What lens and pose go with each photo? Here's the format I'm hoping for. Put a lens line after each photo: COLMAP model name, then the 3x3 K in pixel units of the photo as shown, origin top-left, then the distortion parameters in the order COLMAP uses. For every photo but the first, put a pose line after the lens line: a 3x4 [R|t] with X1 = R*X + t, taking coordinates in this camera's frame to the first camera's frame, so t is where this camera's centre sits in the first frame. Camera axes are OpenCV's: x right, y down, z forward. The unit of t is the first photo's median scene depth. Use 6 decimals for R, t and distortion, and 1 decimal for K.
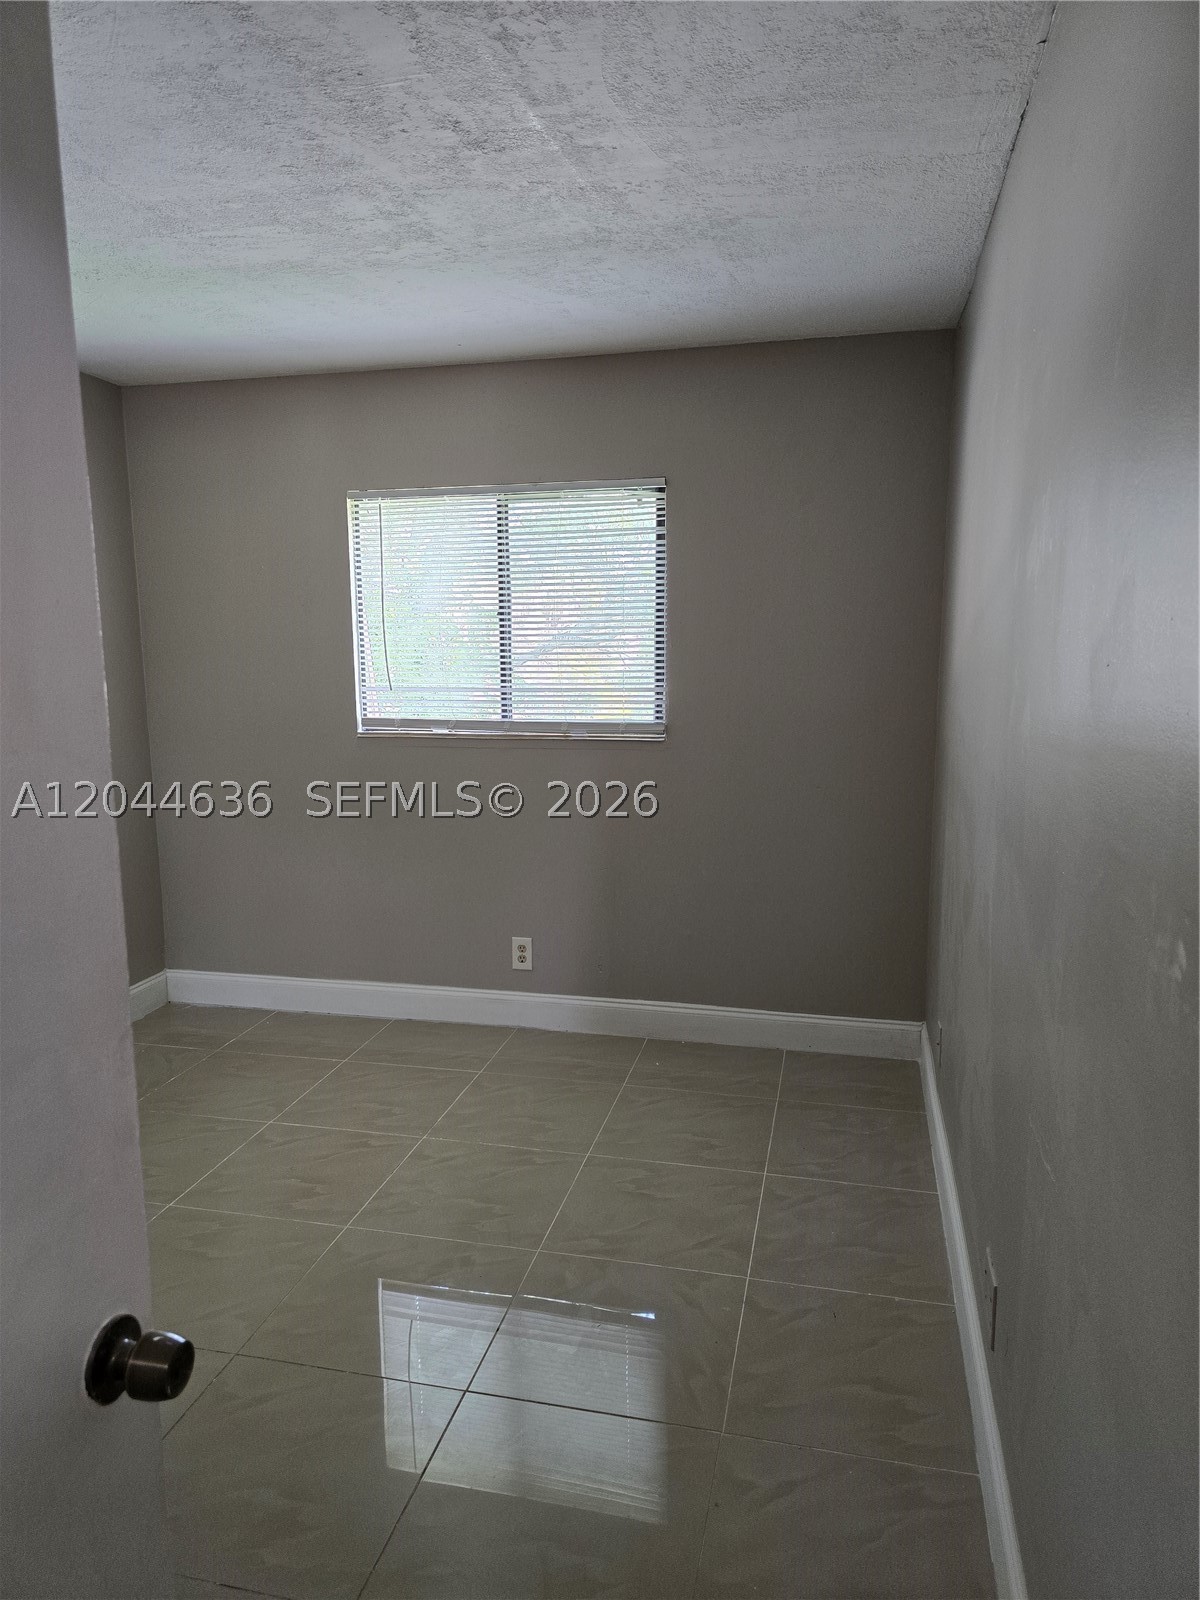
lens RADIAL K [[1075.4, 0, 598.7], [0, 1075.4, 810.5], [0, 0, 1]] dist [0.056155, -0.043363]
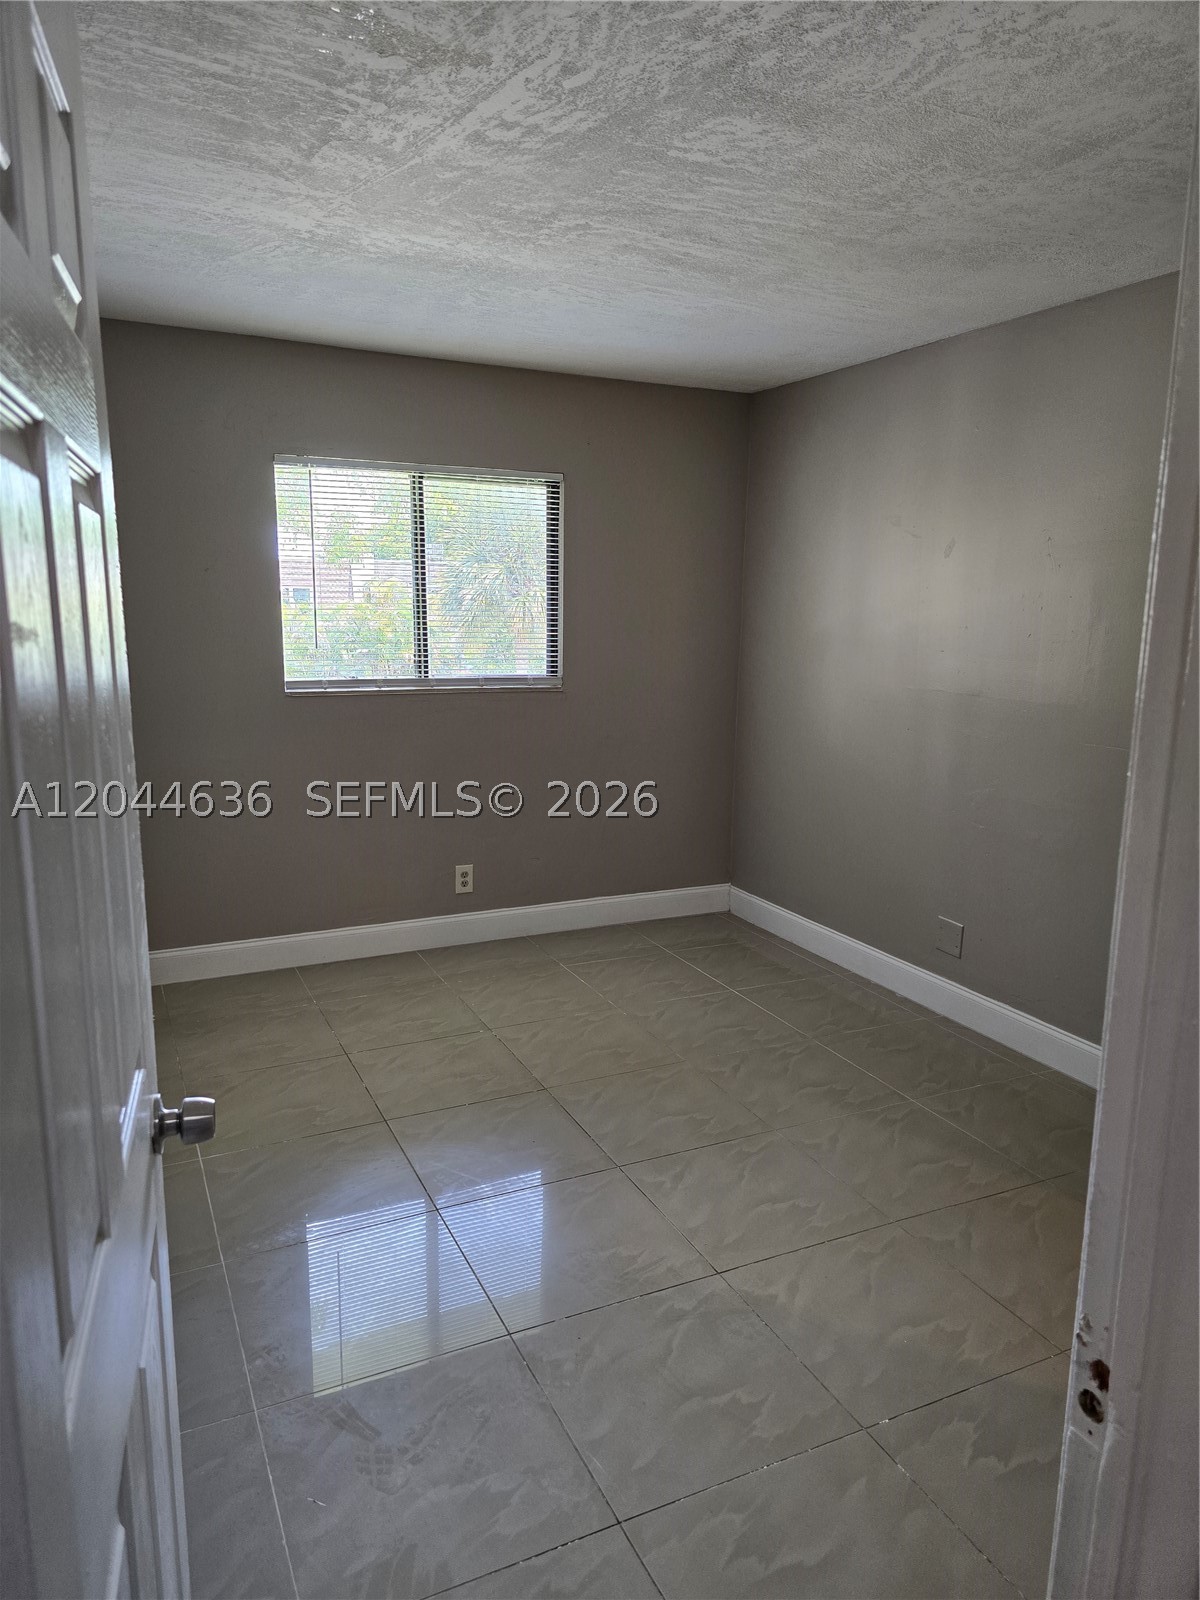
lens RADIAL K [[1075.4, 0, 609.0], [0, 1075.4, 805.2], [0, 0, 1]] dist [0.056155, -0.043363]
pose [[0.781532, -0.101074, 0.615623, -0.651995], [0.059786, 0.994381, 0.087360, -0.038186], [-0.620994, -0.031469, 0.783184, -0.001888]]
